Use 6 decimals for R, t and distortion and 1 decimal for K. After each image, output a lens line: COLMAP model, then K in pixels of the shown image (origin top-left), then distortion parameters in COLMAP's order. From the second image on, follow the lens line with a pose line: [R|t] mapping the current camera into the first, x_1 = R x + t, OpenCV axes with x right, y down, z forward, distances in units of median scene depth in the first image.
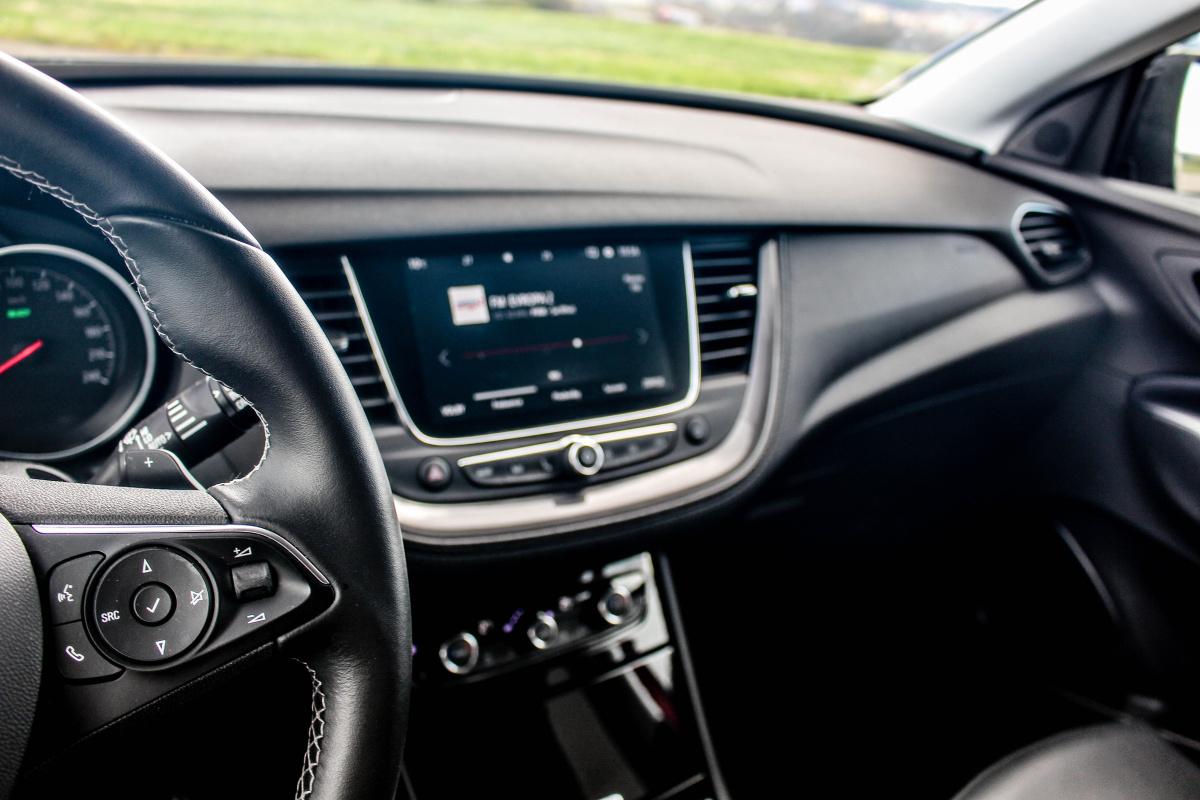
lens RADIAL K [[1026.3, 0, 611.0], [0, 1026.3, 399.6], [0, 0, 1]] dist [-0.152717, 0.121126]
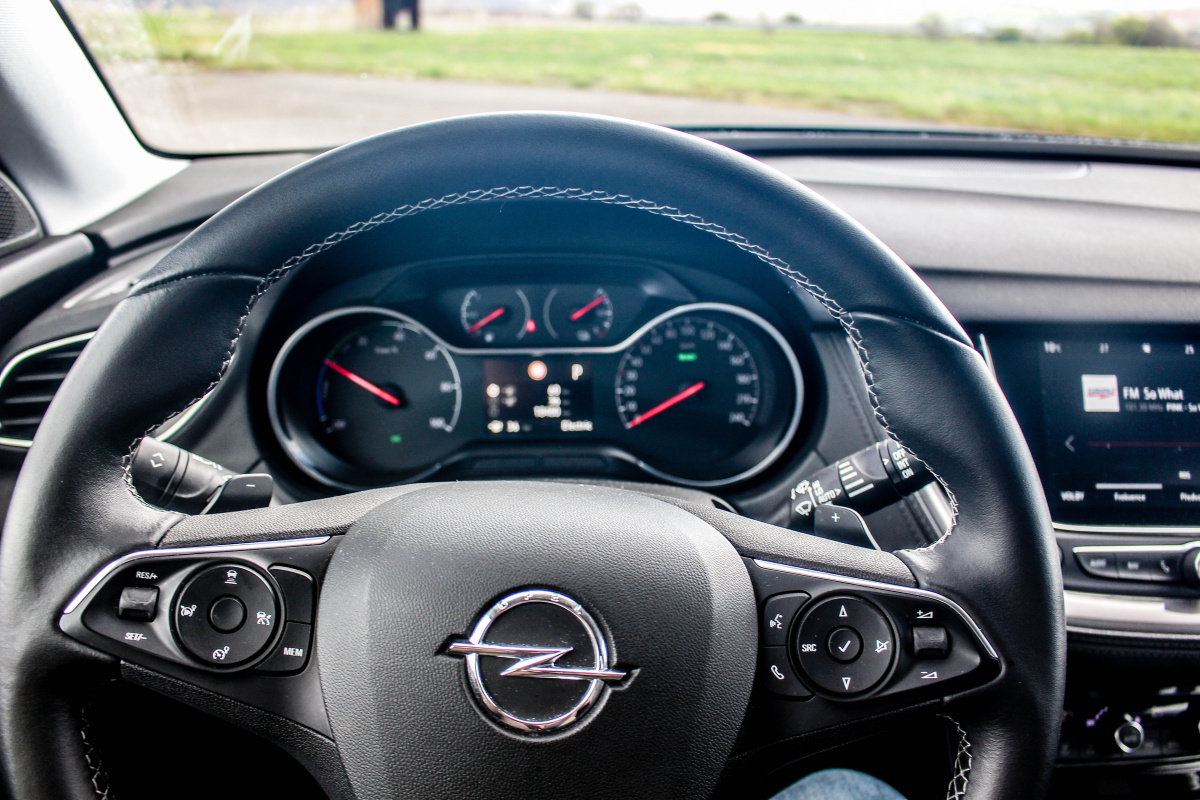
lens RADIAL K [[1026.3, 0, 562.6], [0, 1026.3, 397.0], [0, 0, 1]] dist [-0.152717, 0.121126]
pose [[0.843666, 0.113956, -0.524634, -0.078148], [-0.134084, 0.990970, -0.000372, -0.019245], [0.519854, 0.070659, 0.851328, -0.101458]]
